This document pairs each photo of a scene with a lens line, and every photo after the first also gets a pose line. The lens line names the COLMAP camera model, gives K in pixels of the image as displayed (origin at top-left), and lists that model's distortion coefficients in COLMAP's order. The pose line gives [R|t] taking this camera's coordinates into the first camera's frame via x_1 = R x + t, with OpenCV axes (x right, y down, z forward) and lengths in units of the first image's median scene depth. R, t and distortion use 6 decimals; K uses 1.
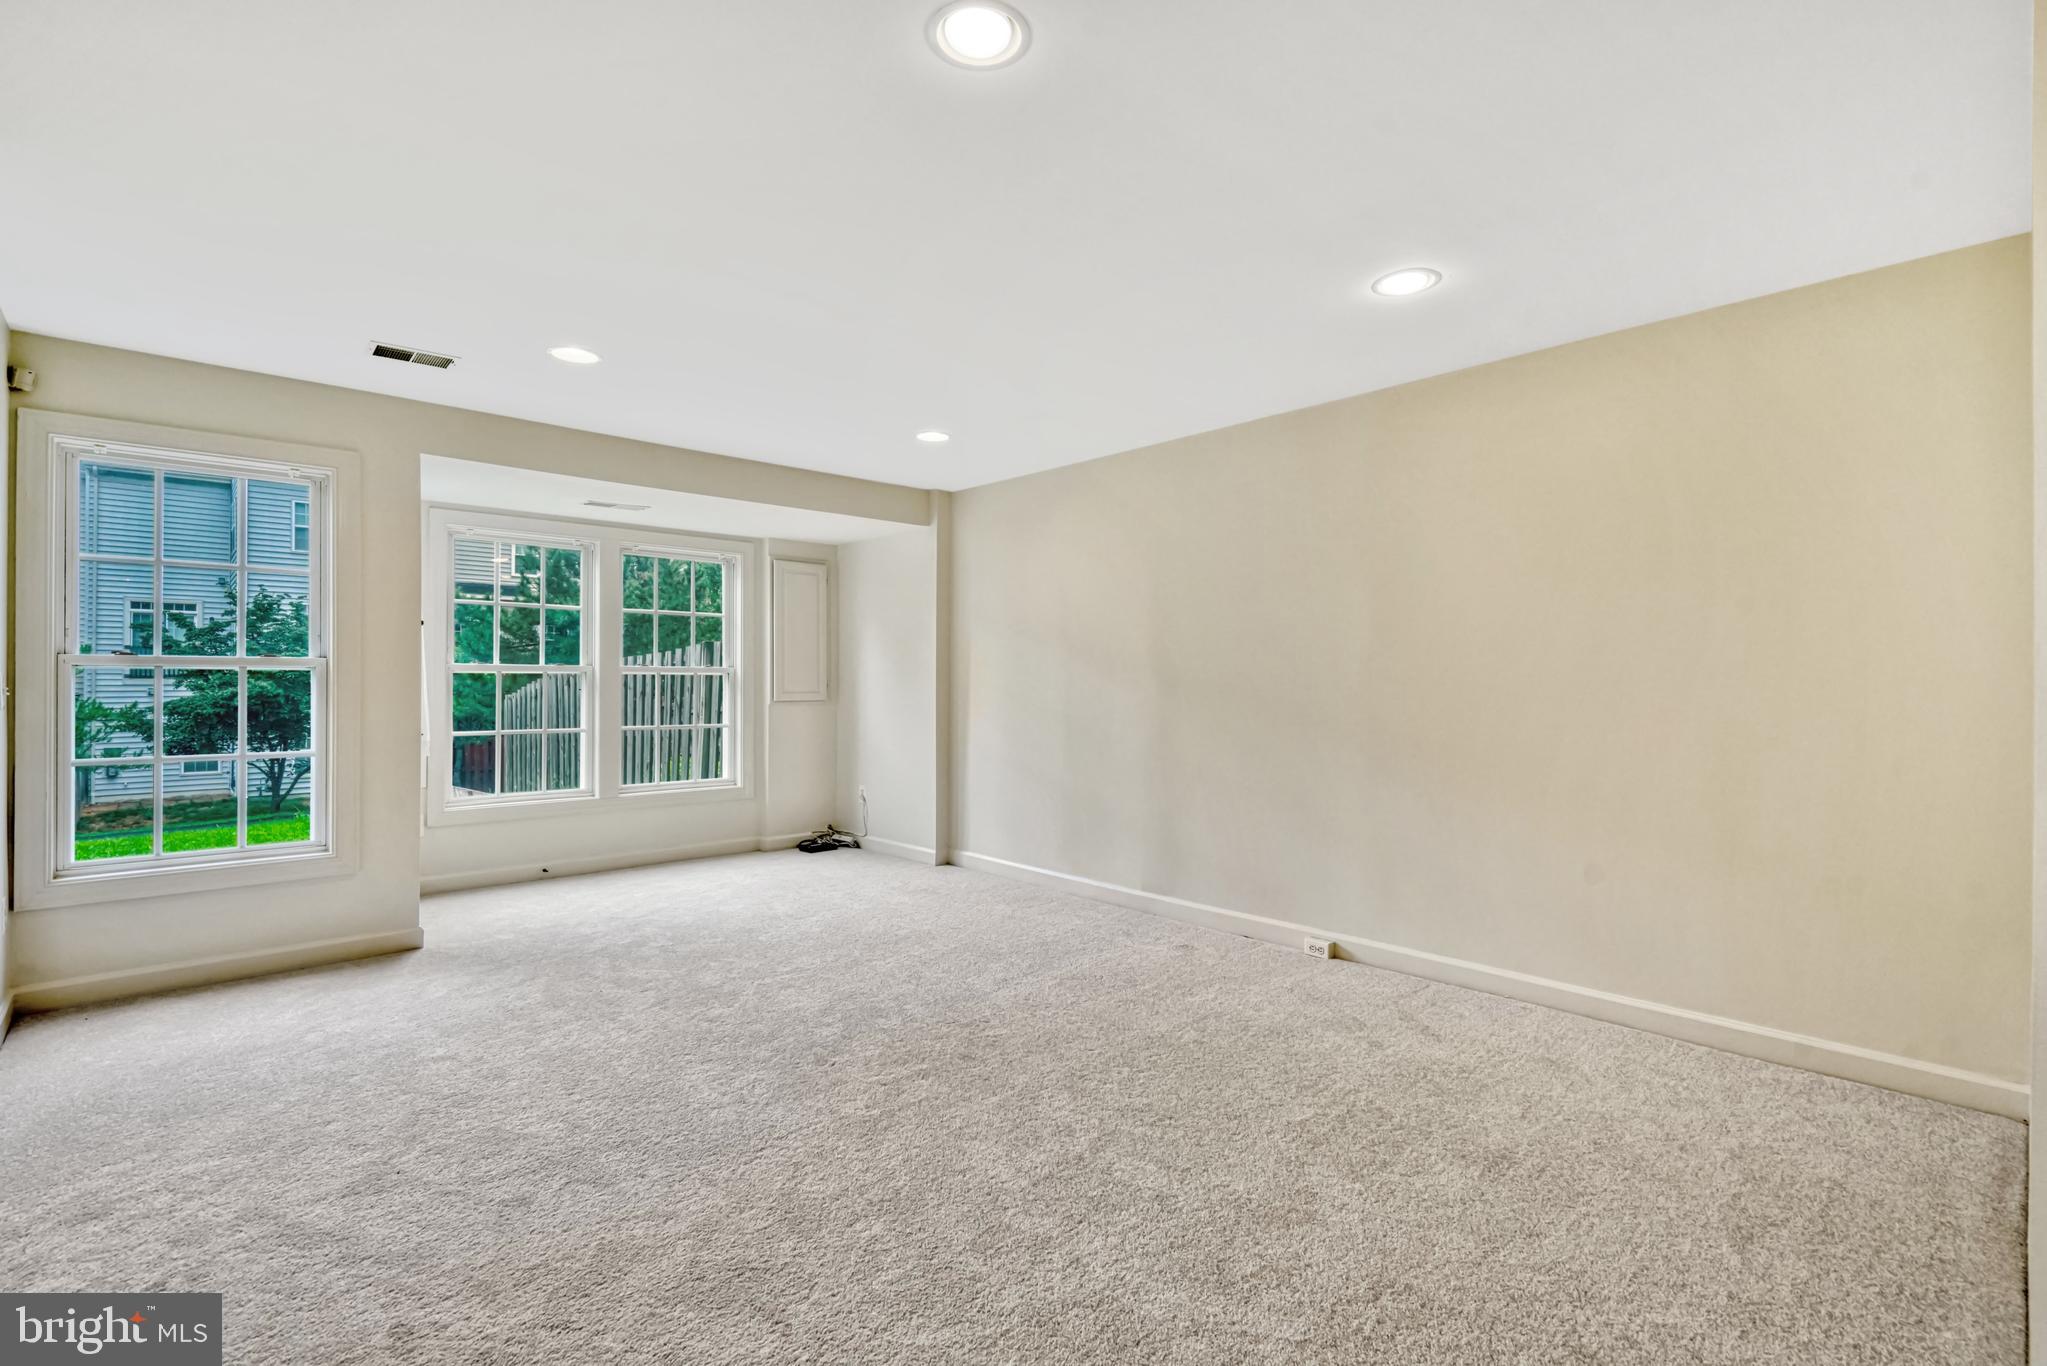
lens RADIAL K [[936.9, 0, 1018.2], [0, 936.9, 680.9], [0, 0, 1]] dist [0.027435, -0.013589]
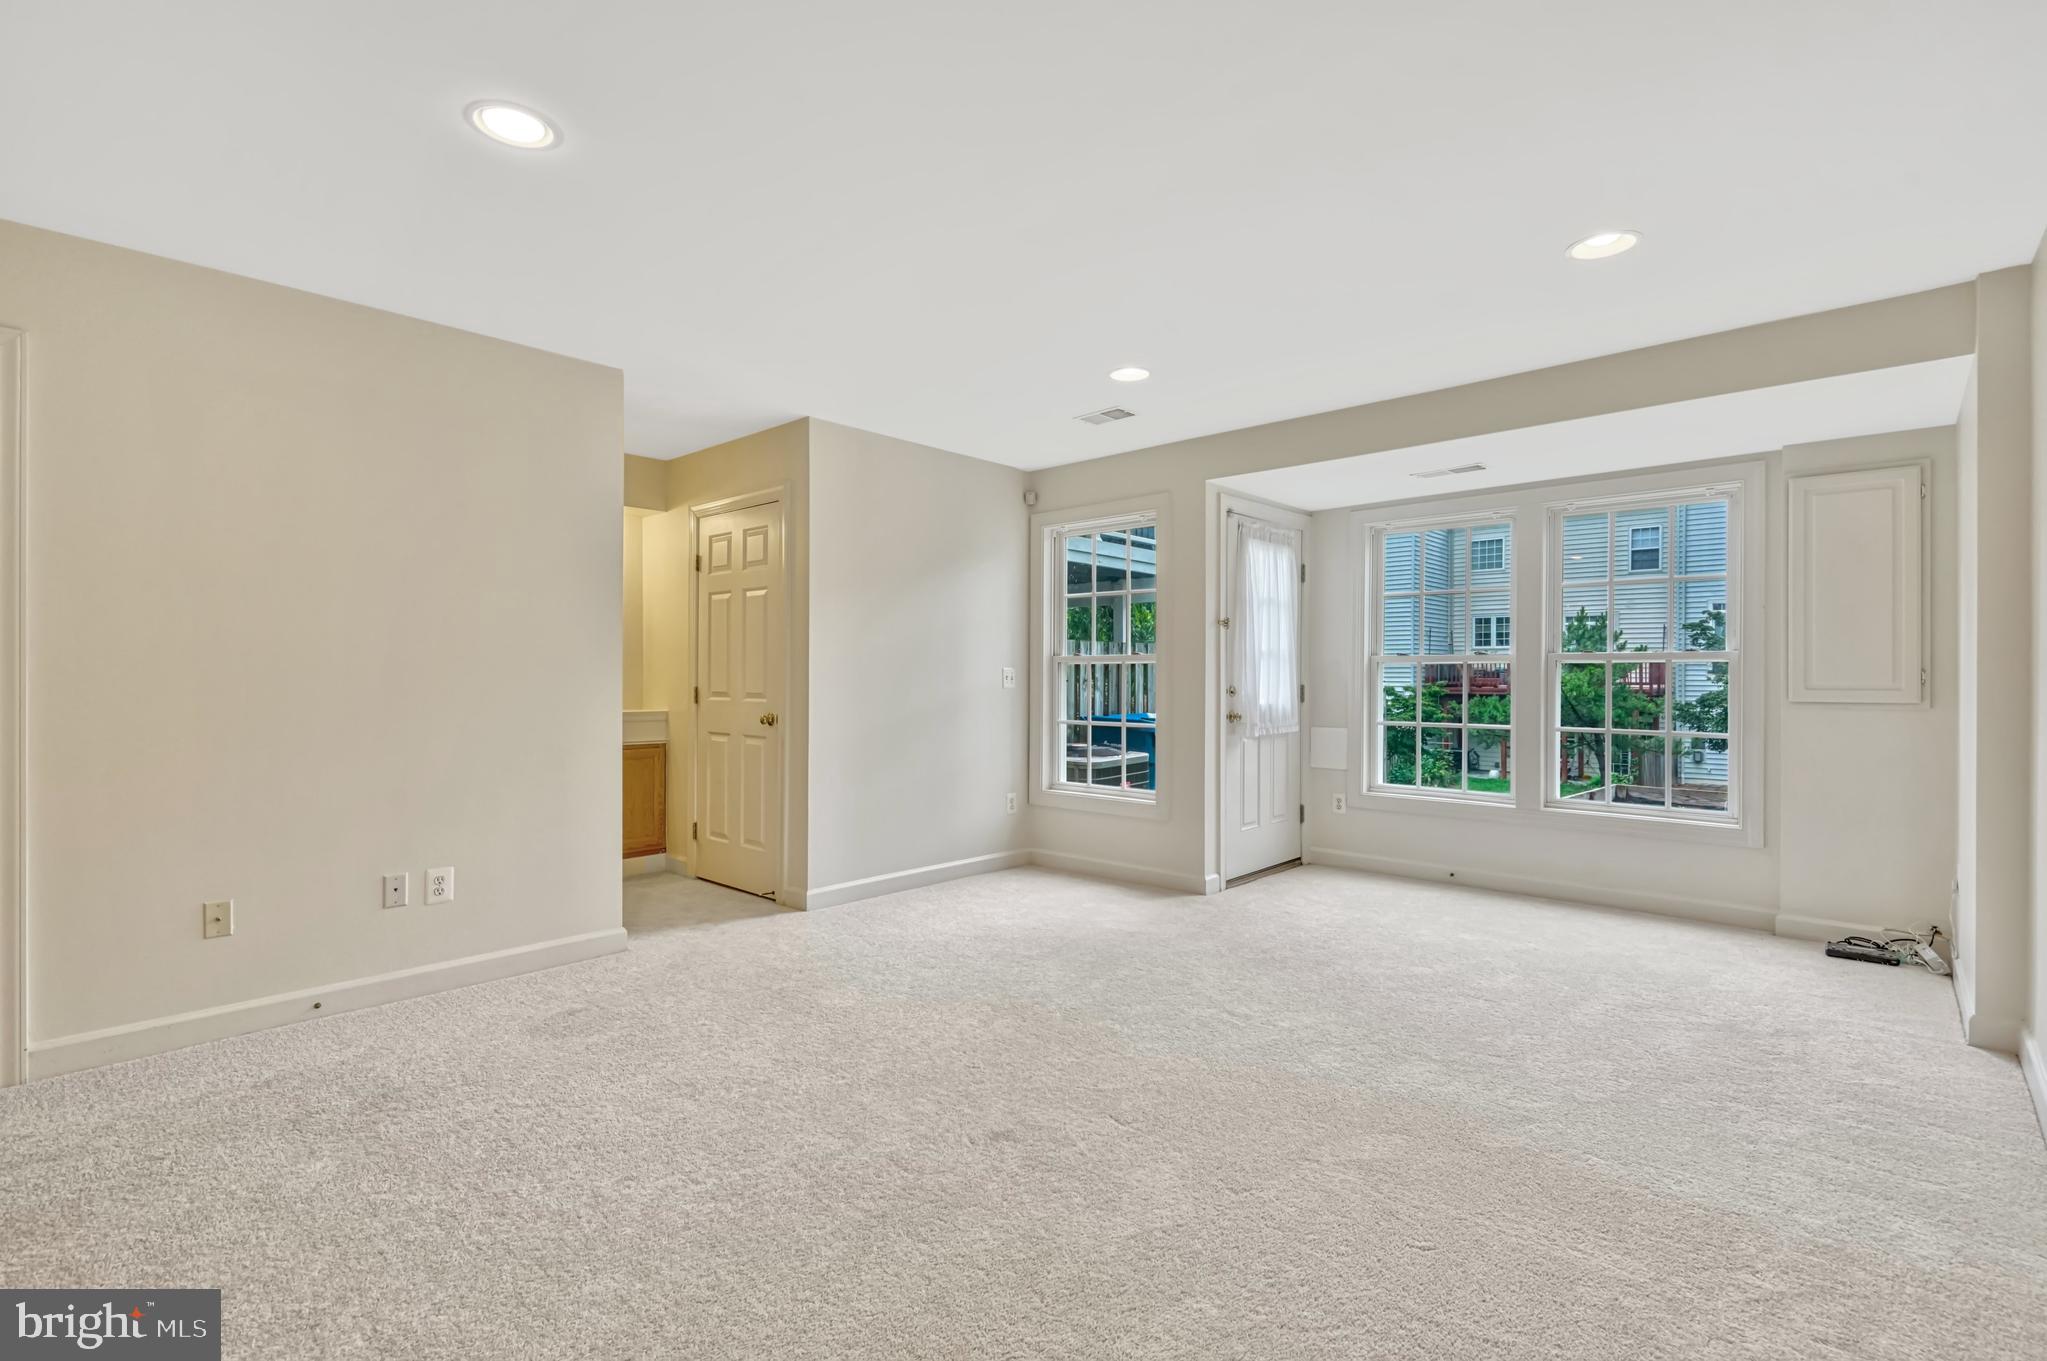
lens RADIAL K [[936.9, 0, 1014.5], [0, 936.9, 679.9], [0, 0, 1]] dist [0.027435, -0.013589]
pose [[0.081101, 0.003773, -0.996699, 0.337248], [-0.000948, 0.999993, 0.003708, 0.004525], [0.996705, 0.000644, 0.081104, 0.425926]]
